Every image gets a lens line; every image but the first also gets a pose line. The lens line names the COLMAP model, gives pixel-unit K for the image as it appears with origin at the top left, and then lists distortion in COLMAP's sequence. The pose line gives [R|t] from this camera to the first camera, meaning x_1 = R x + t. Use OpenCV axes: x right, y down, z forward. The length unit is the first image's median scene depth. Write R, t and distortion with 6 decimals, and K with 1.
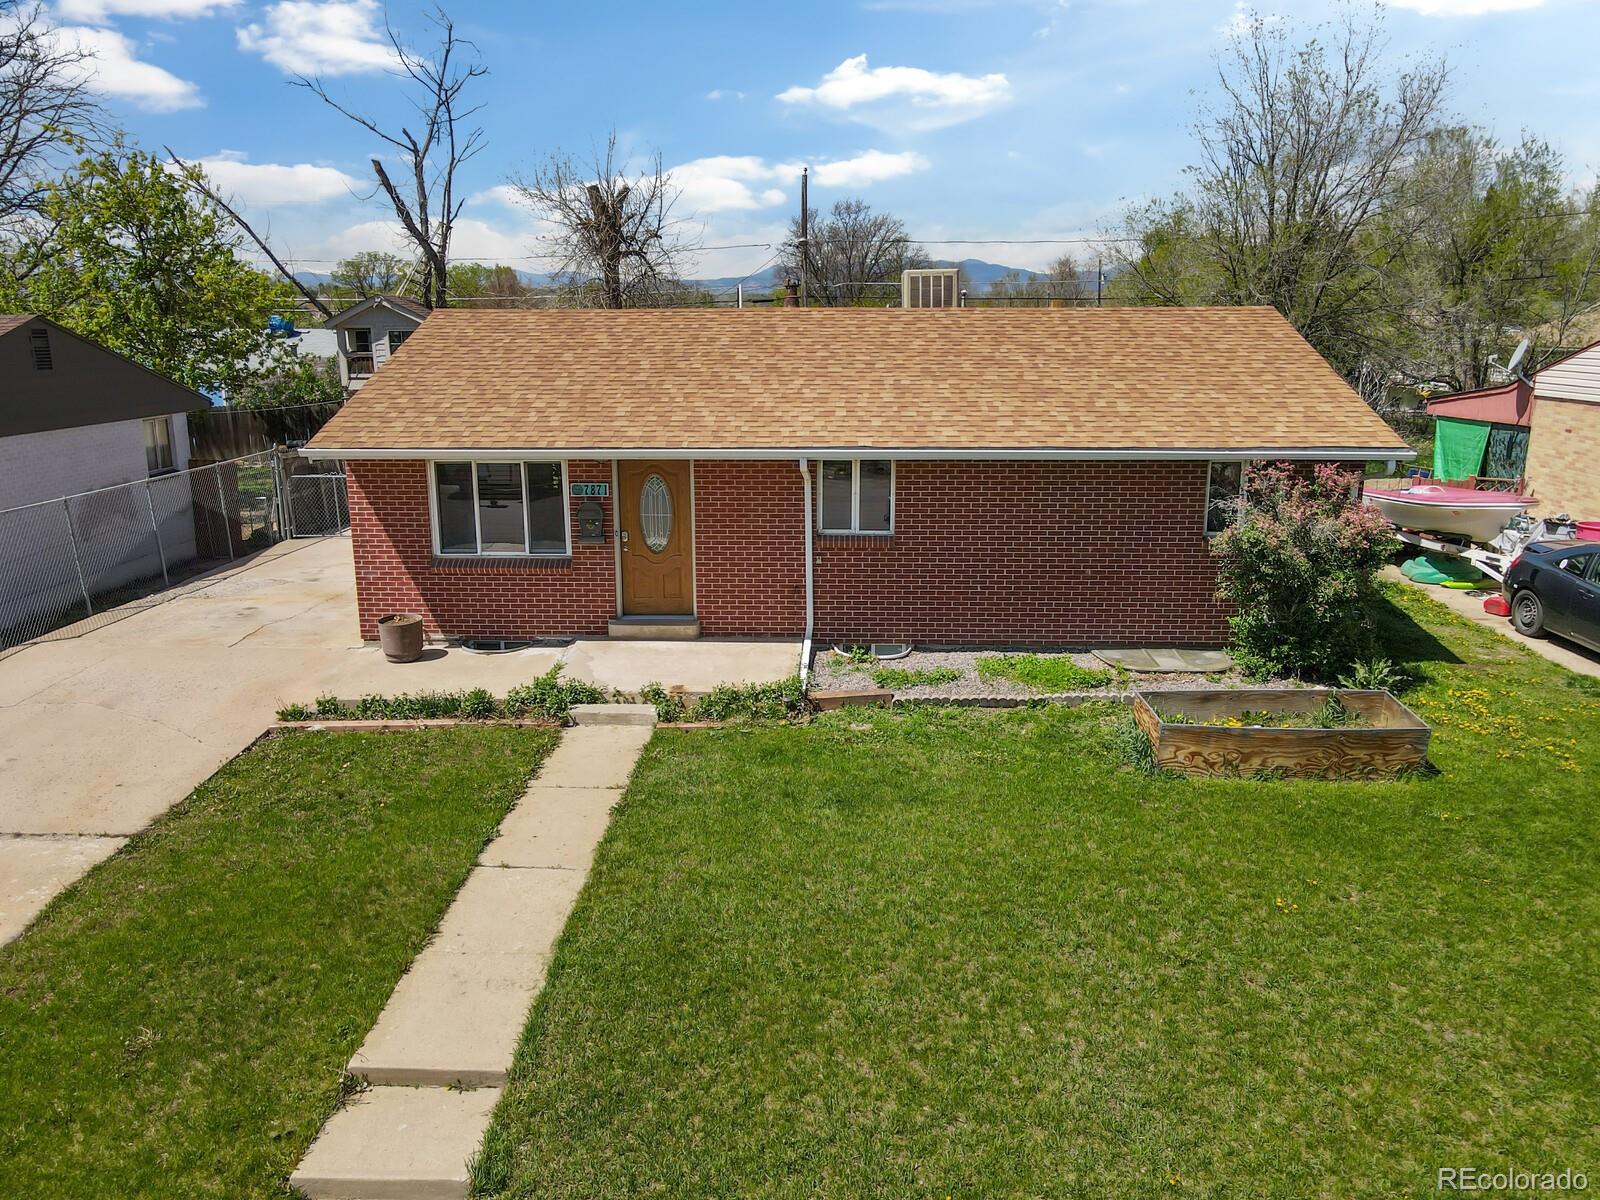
lens RADIAL K [[1170.0, 0, 800.0], [0, 1170.0, 600.0], [0, 0, 1]] dist [0.010384, 0.001641]
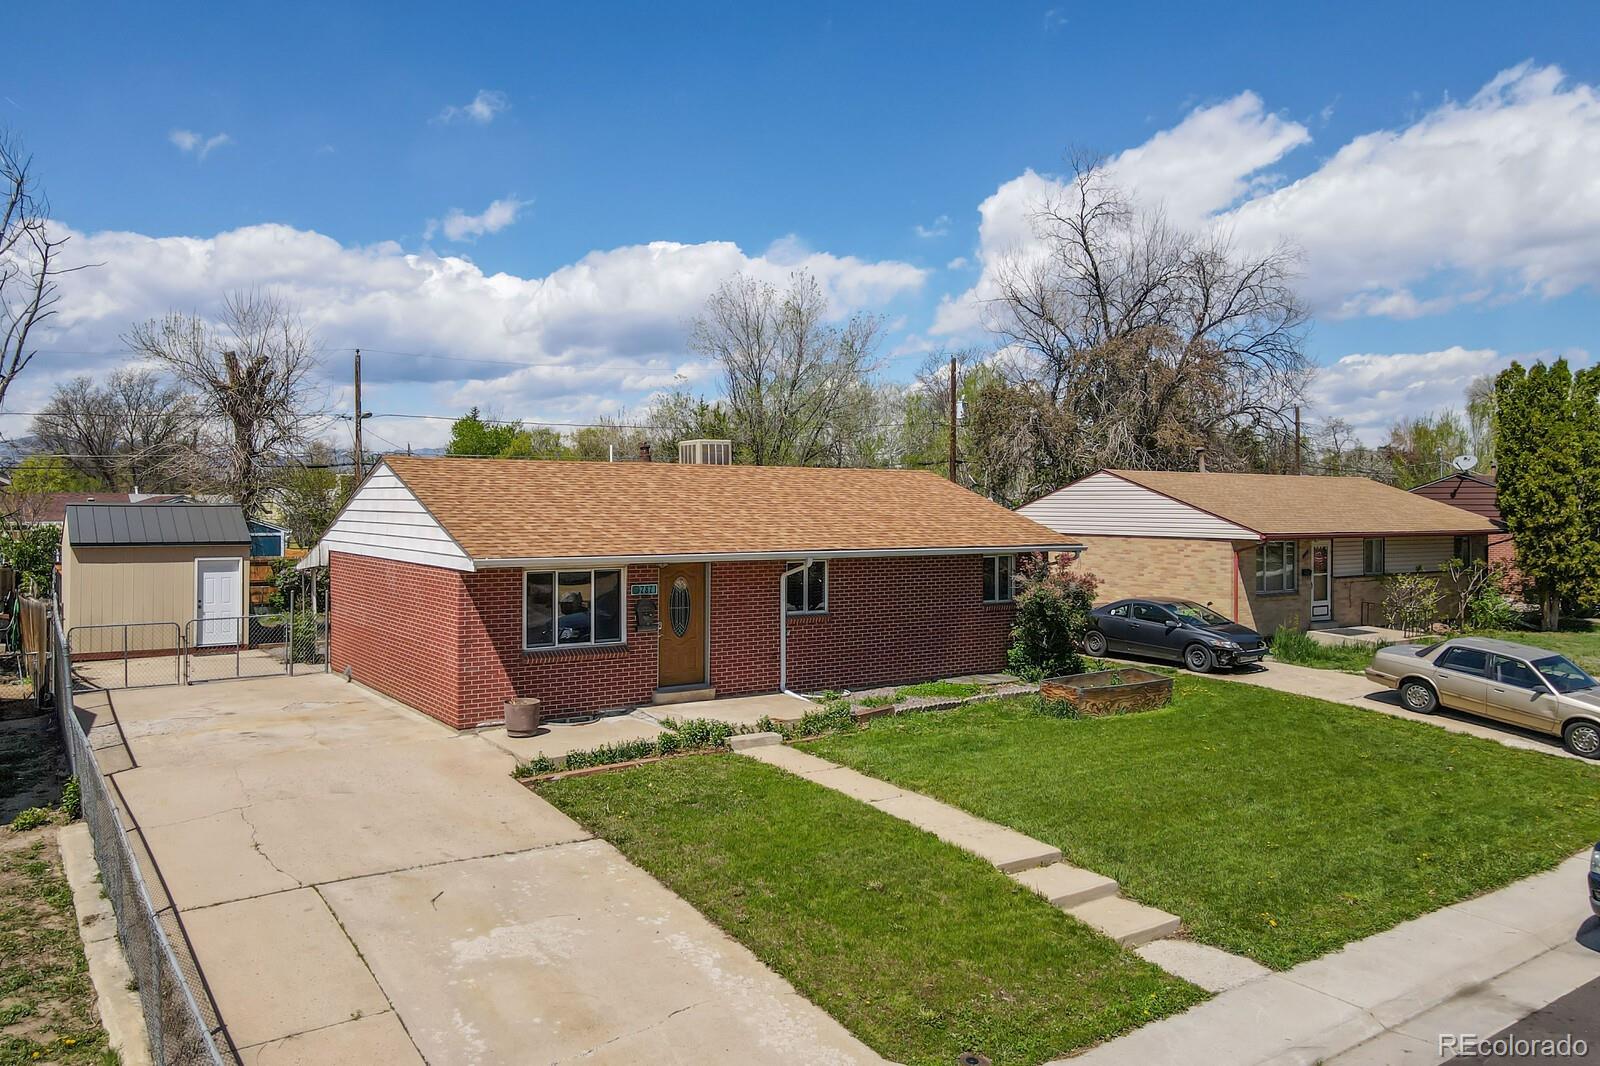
lens RADIAL K [[1171.7, 0, 800.0], [0, 1171.7, 533.0], [0, 0, 1]] dist [0.012724, 0.001553]
pose [[0.795707, -0.007426, 0.605636, -0.930449], [0.135609, 0.976724, -0.166191, 0.095323], [-0.590306, 0.214369, 0.778193, -0.152603]]
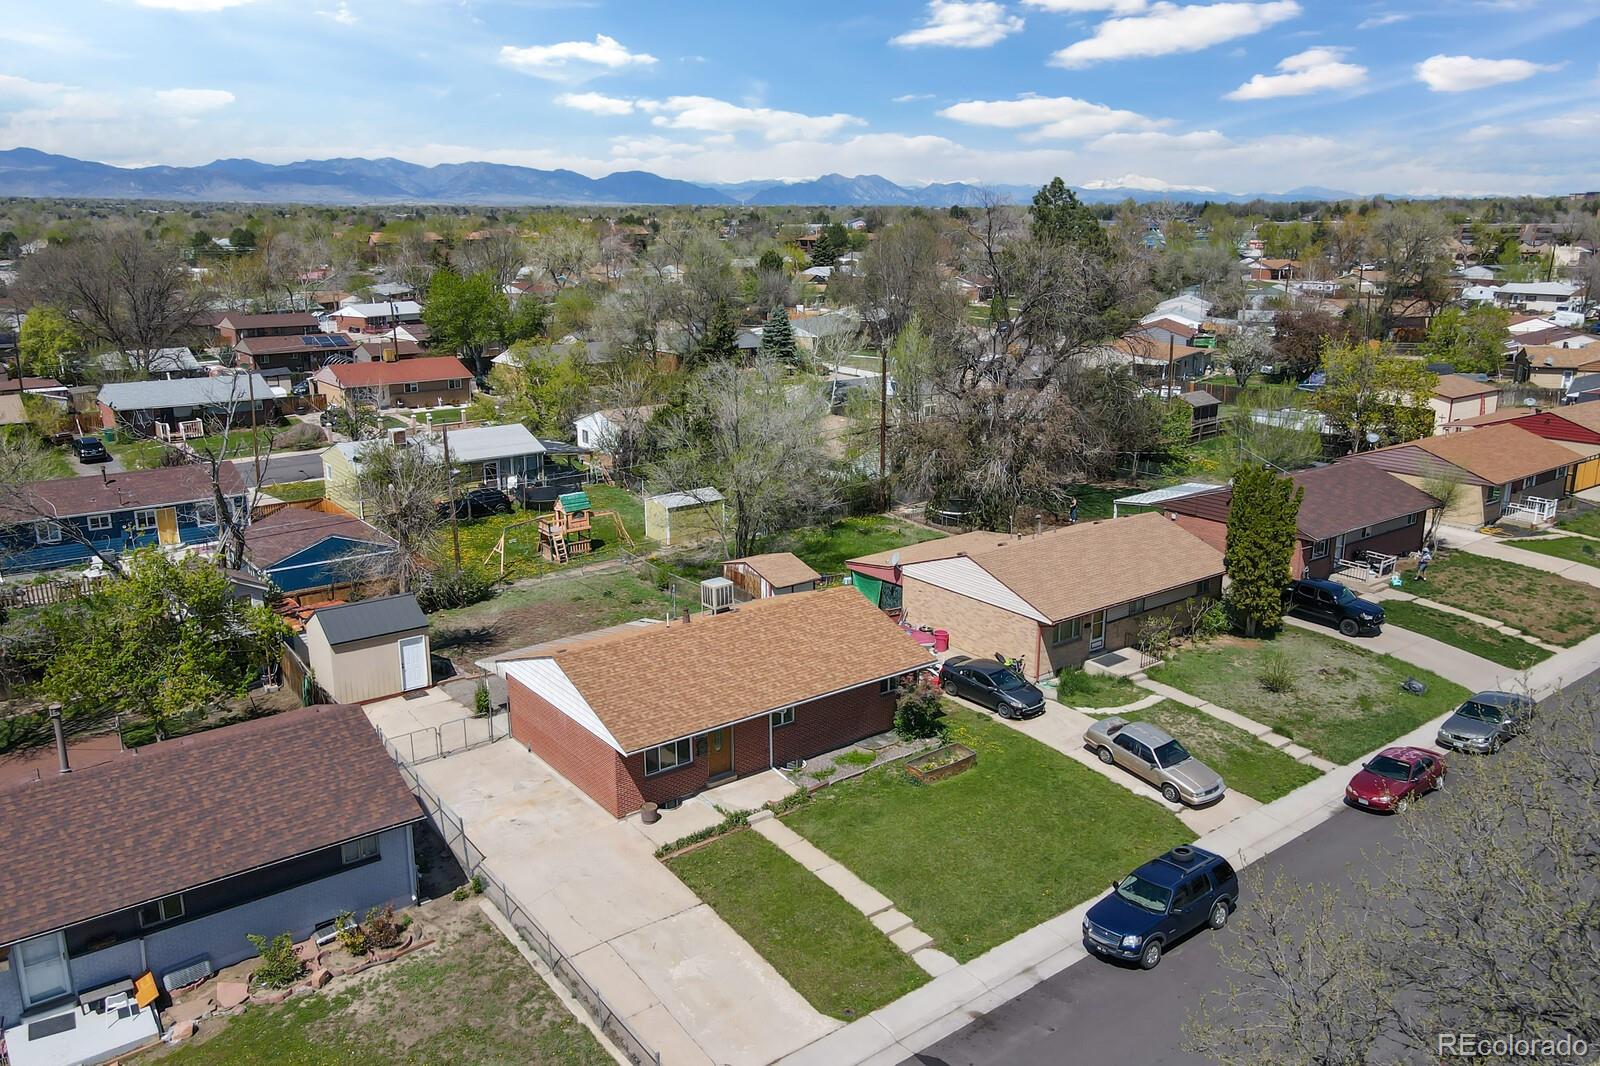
lens RADIAL K [[1190.3, 0, 801.8], [0, 1190.3, 564.4], [0, 0, 1]] dist [0.005570, -0.000087]
pose [[0.768152, -0.175085, 0.615863, -1.723159], [0.147549, 0.984402, 0.095823, -0.755541], [-0.623034, 0.017263, 0.782004, -1.309897]]
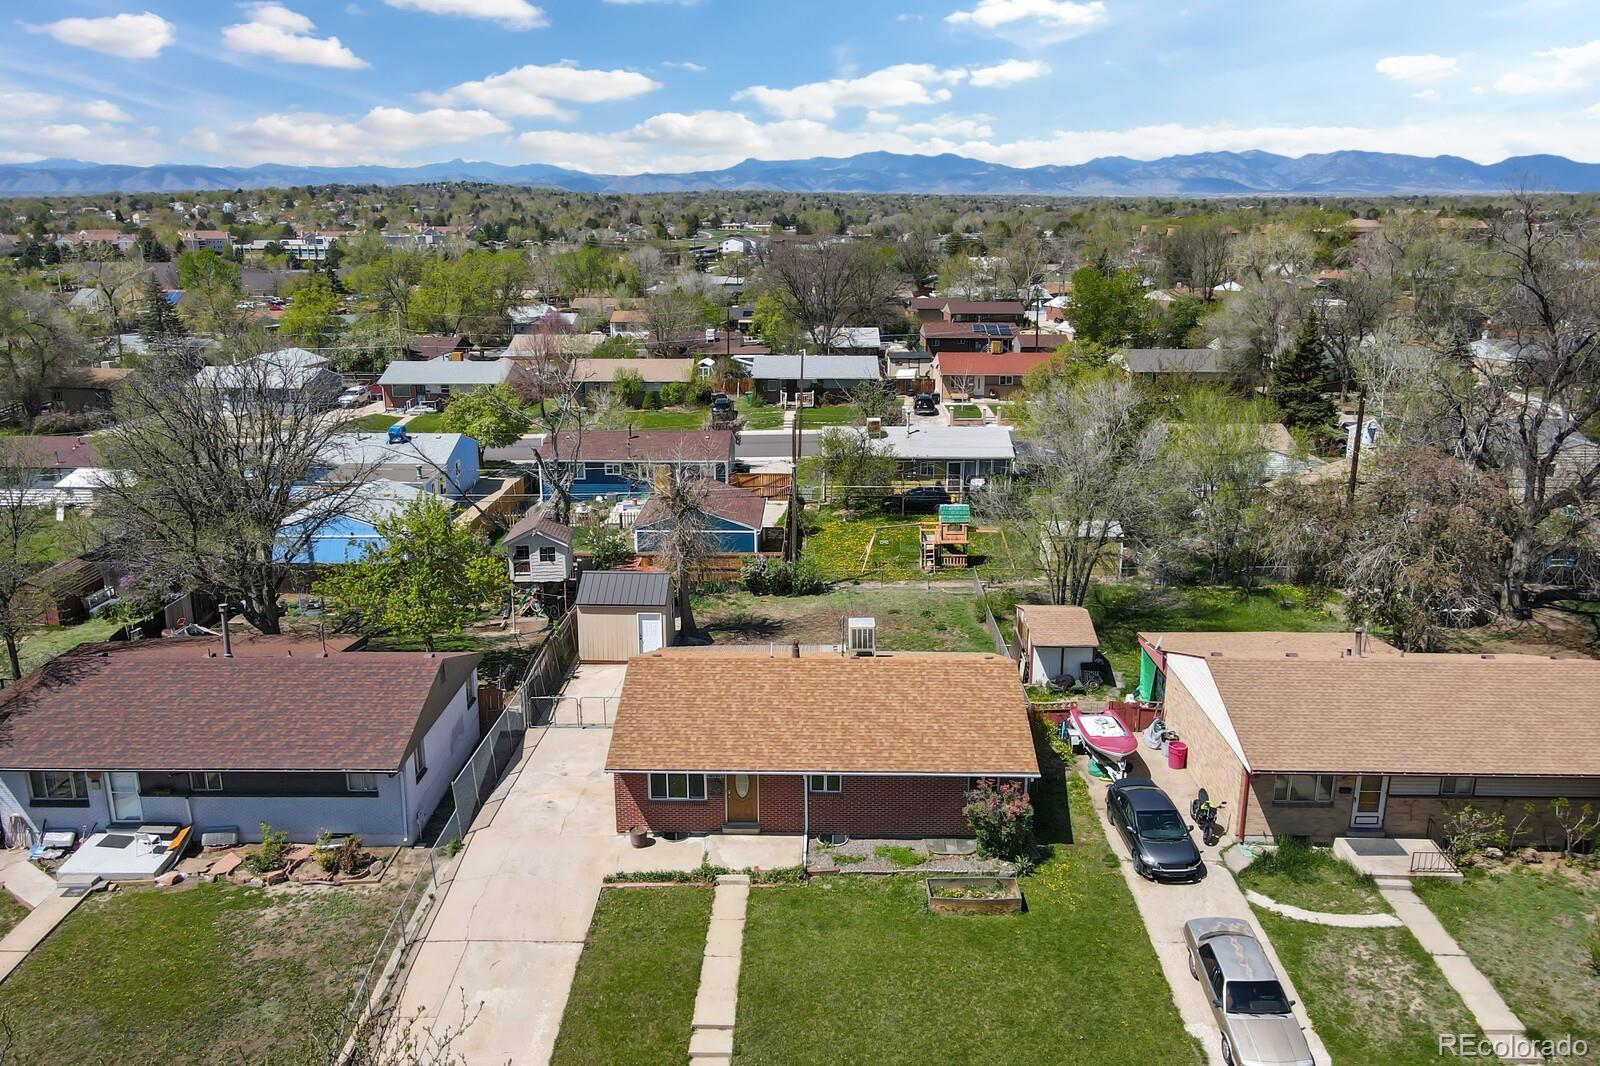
lens RADIAL K [[1171.7, 0, 800.0], [0, 1171.7, 533.0], [0, 0, 1]] dist [0.012724, 0.001553]
pose [[0.999774, -0.002015, 0.021184, -0.061943], [0.001351, 0.999509, 0.031304, -0.747930], [-0.021237, -0.031268, 0.999285, -1.574995]]
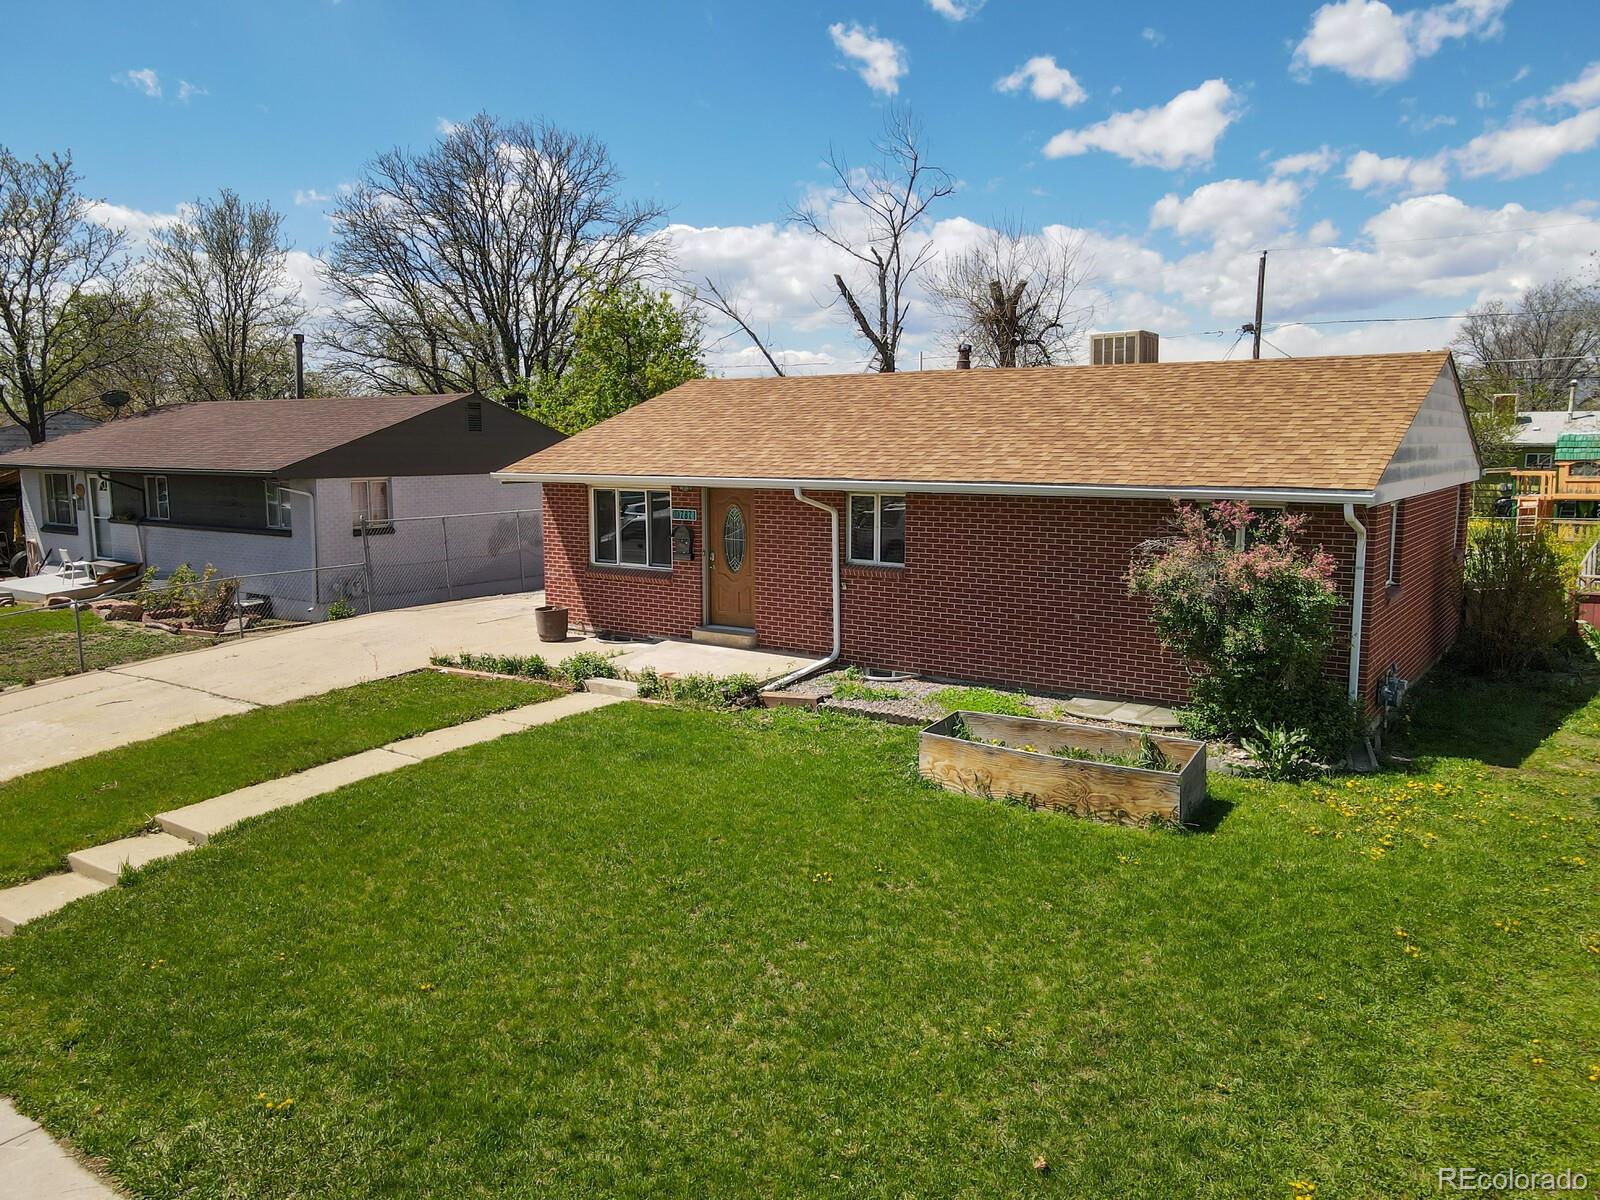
lens RADIAL K [[1186.6, 0, 800.0], [0, 1186.6, 600.0], [0, 0, 1]] dist [0.005461, 0.002480]
pose [[0.840717, 0.074410, -0.536337, 0.648665], [-0.126432, 0.990109, -0.060820, 0.057556], [0.526507, 0.118943, 0.841810, 0.050963]]
